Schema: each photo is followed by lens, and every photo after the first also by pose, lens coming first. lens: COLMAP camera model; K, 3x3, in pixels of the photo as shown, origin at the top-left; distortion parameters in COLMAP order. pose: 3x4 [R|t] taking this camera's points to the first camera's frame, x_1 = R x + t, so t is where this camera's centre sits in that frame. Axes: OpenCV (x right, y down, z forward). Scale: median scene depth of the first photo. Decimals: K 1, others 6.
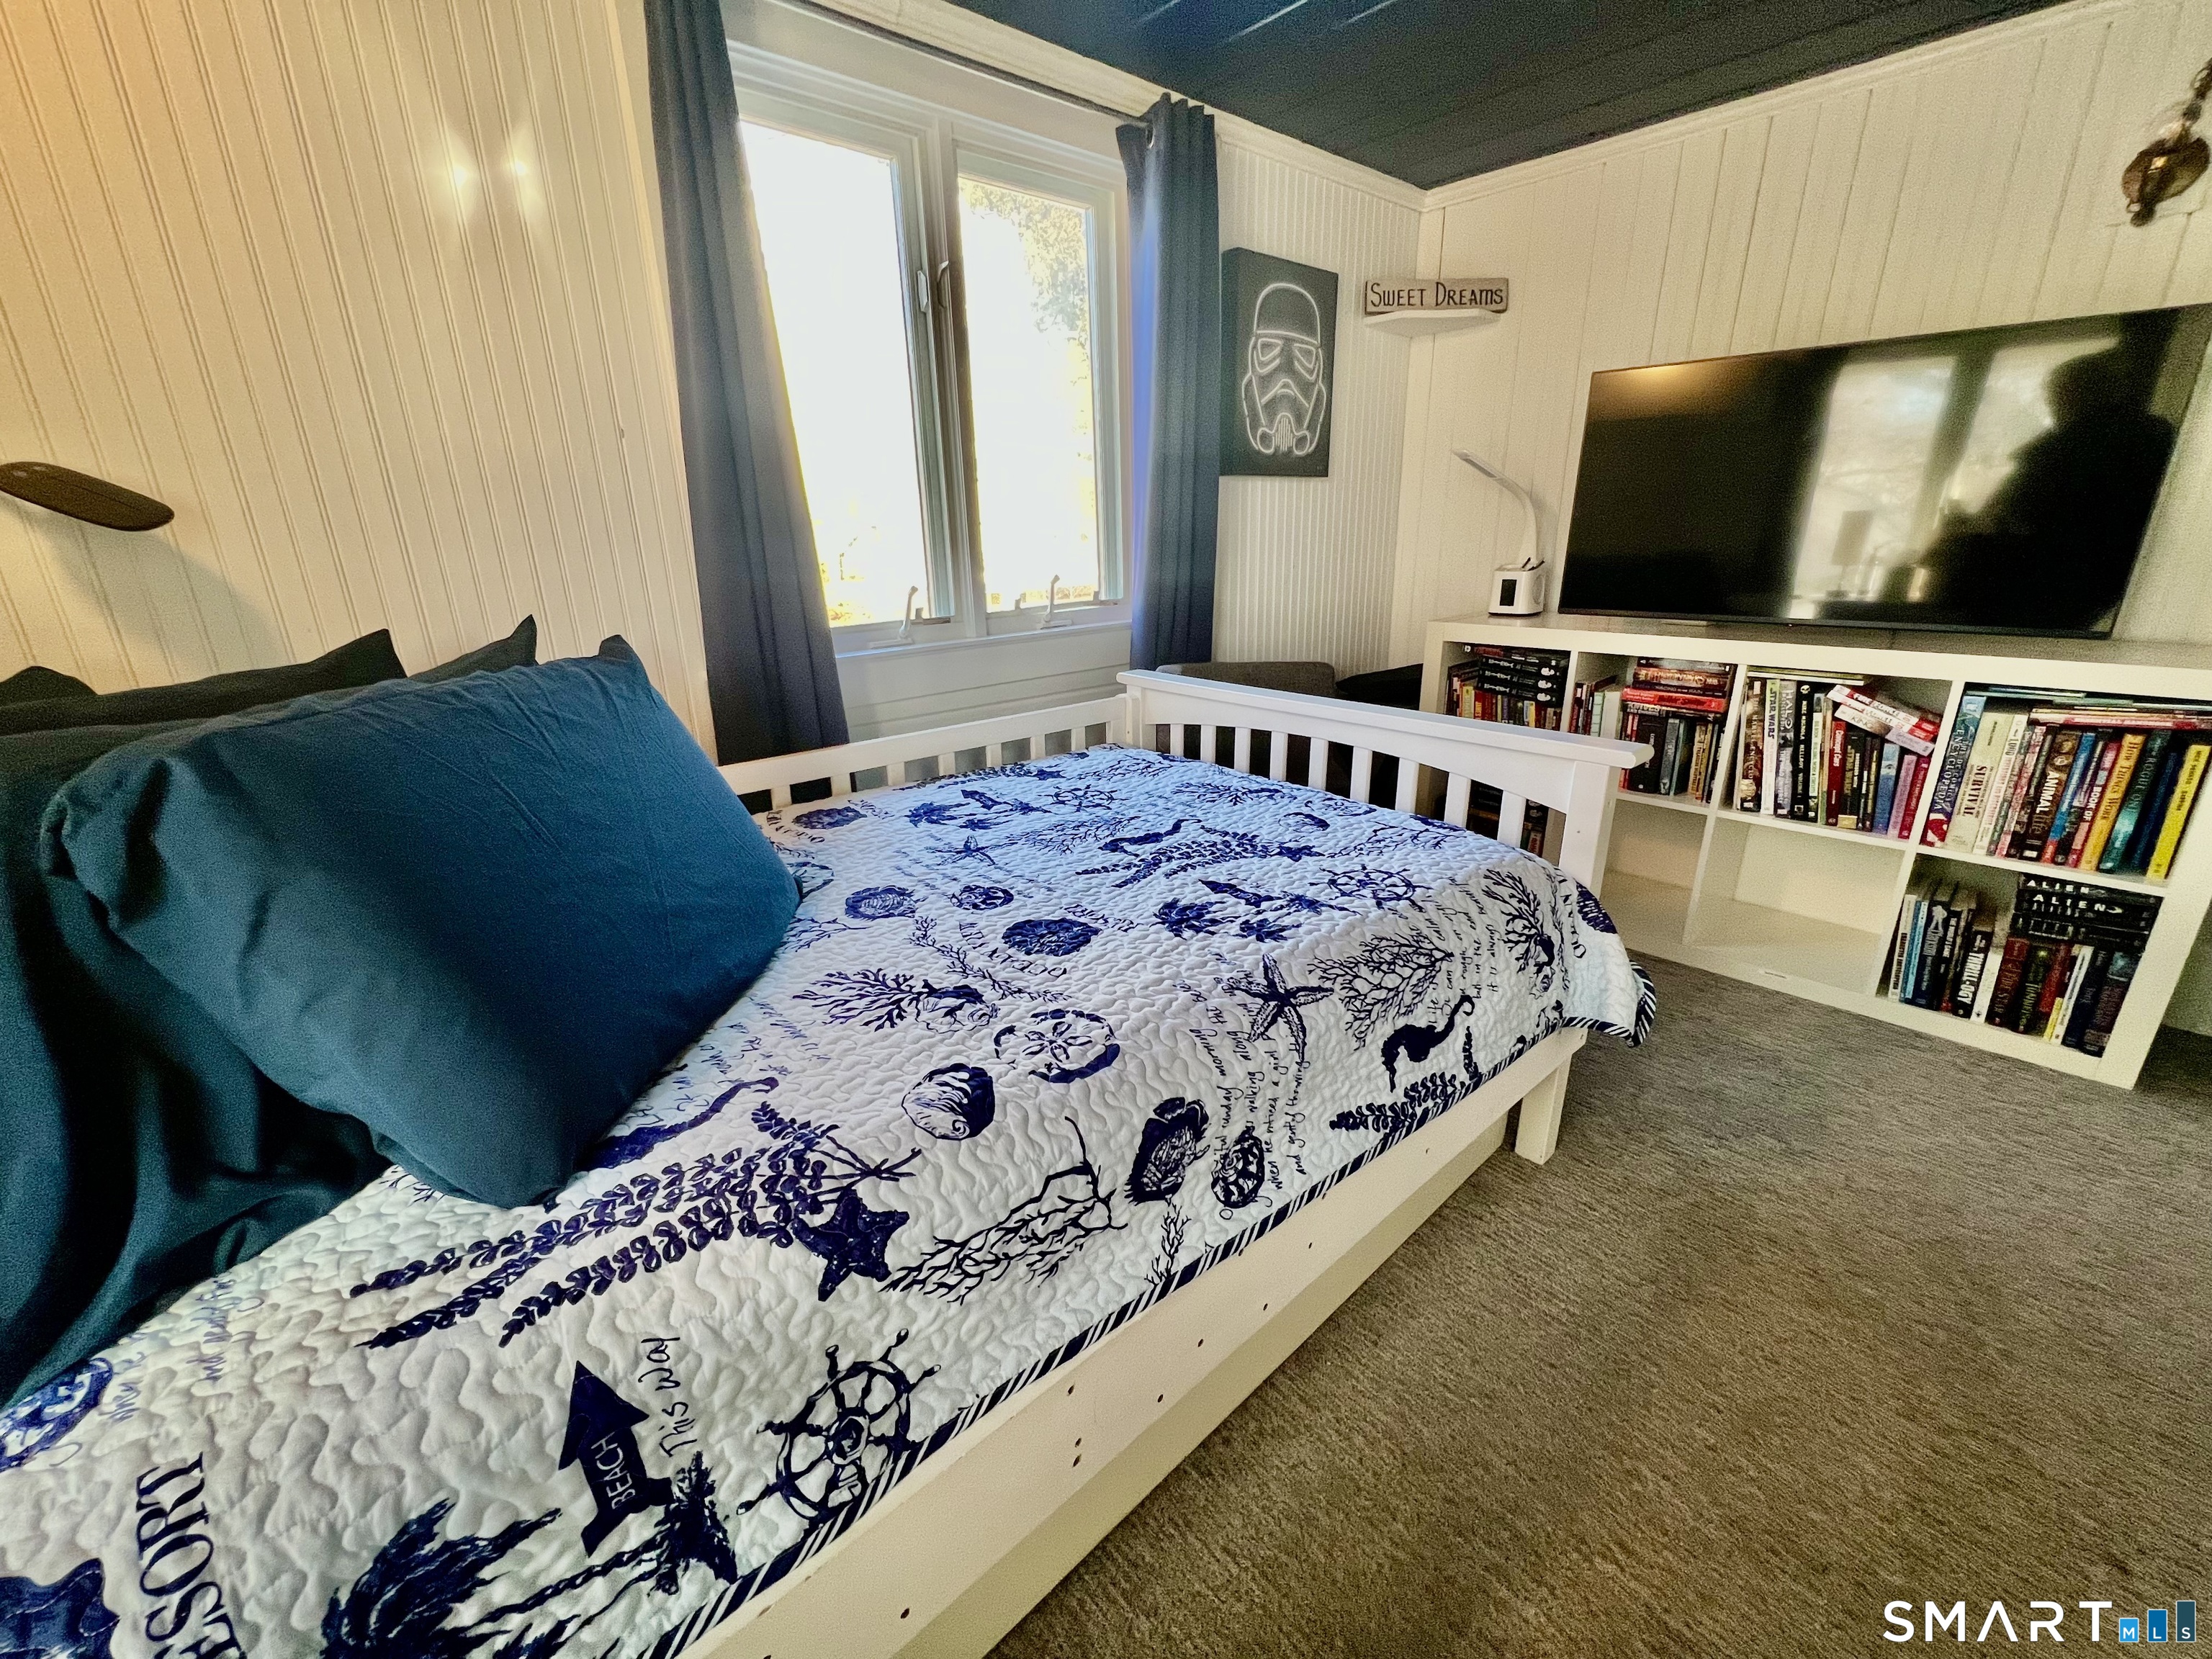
lens RADIAL K [[893.6, 0, 1100.2], [0, 893.6, 825.5], [0, 0, 1]] dist [0.000802, 0.000231]
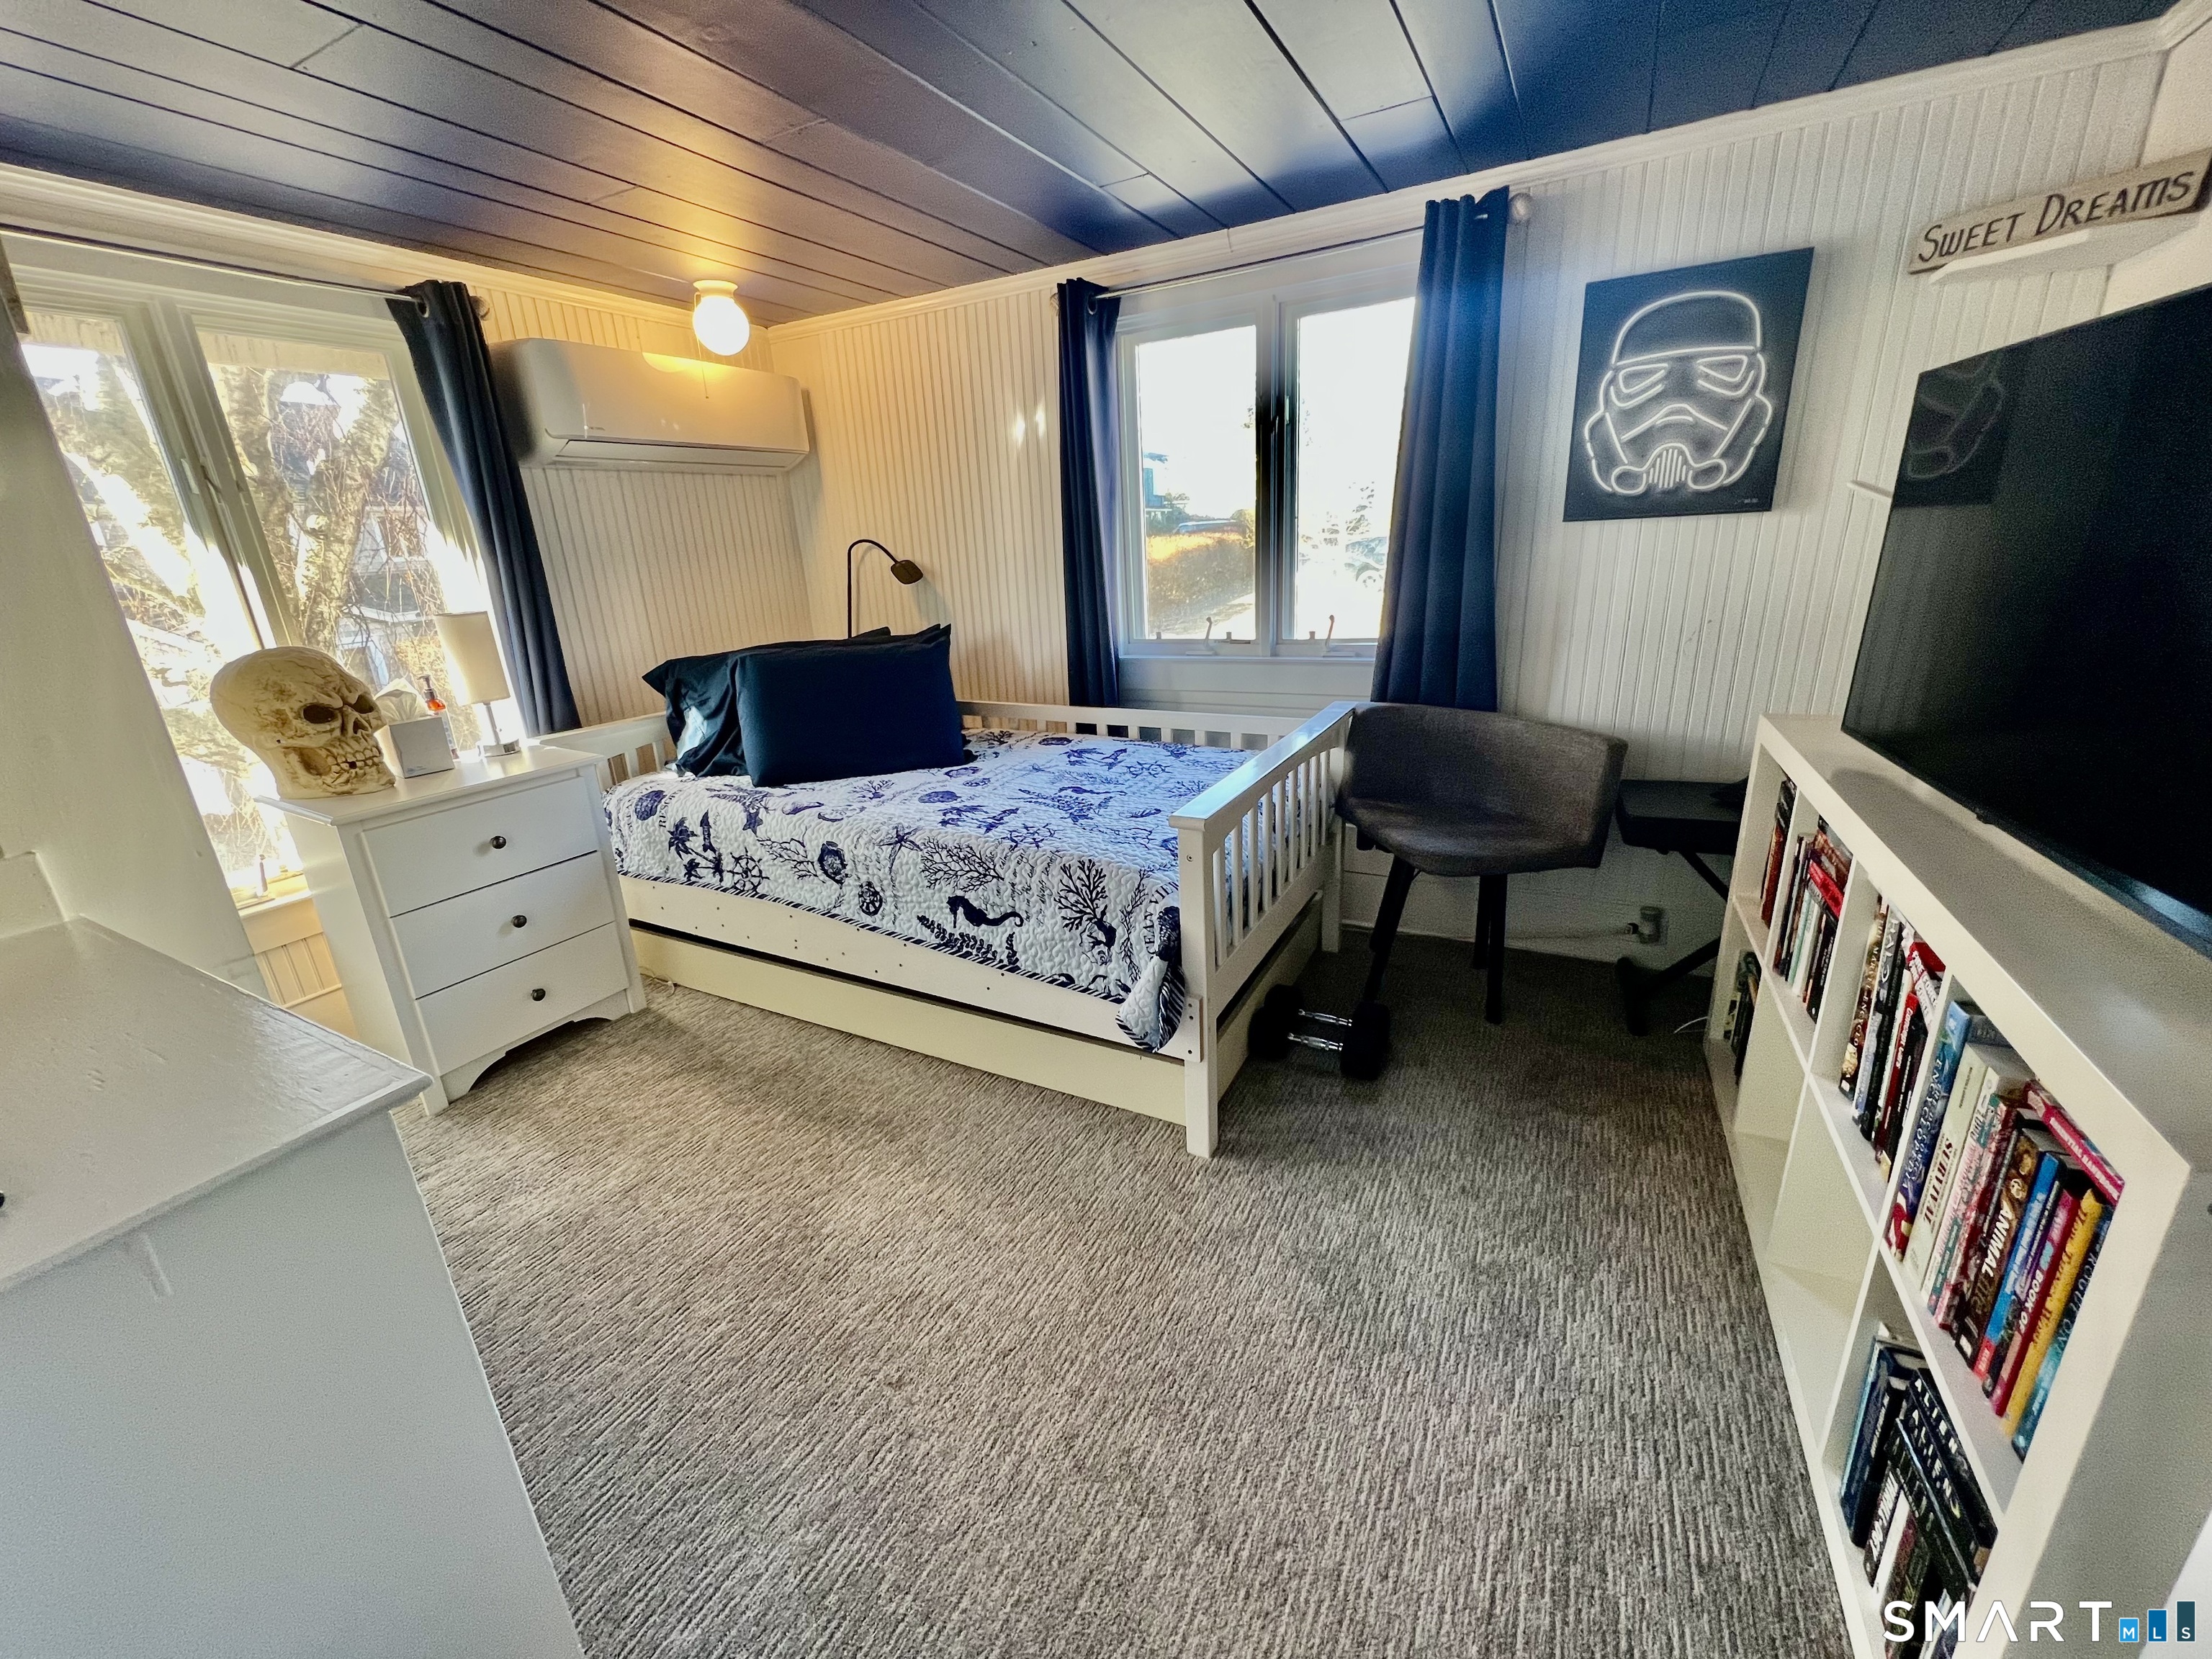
lens RADIAL K [[893.6, 0, 1098.1], [0, 893.6, 825.4], [0, 0, 1]] dist [0.000802, 0.000231]
pose [[0.343863, 0.296542, -0.890966, 1.626387], [-0.254225, 0.942791, 0.215674, -0.302040], [0.903951, 0.152343, 0.399580, 0.409040]]
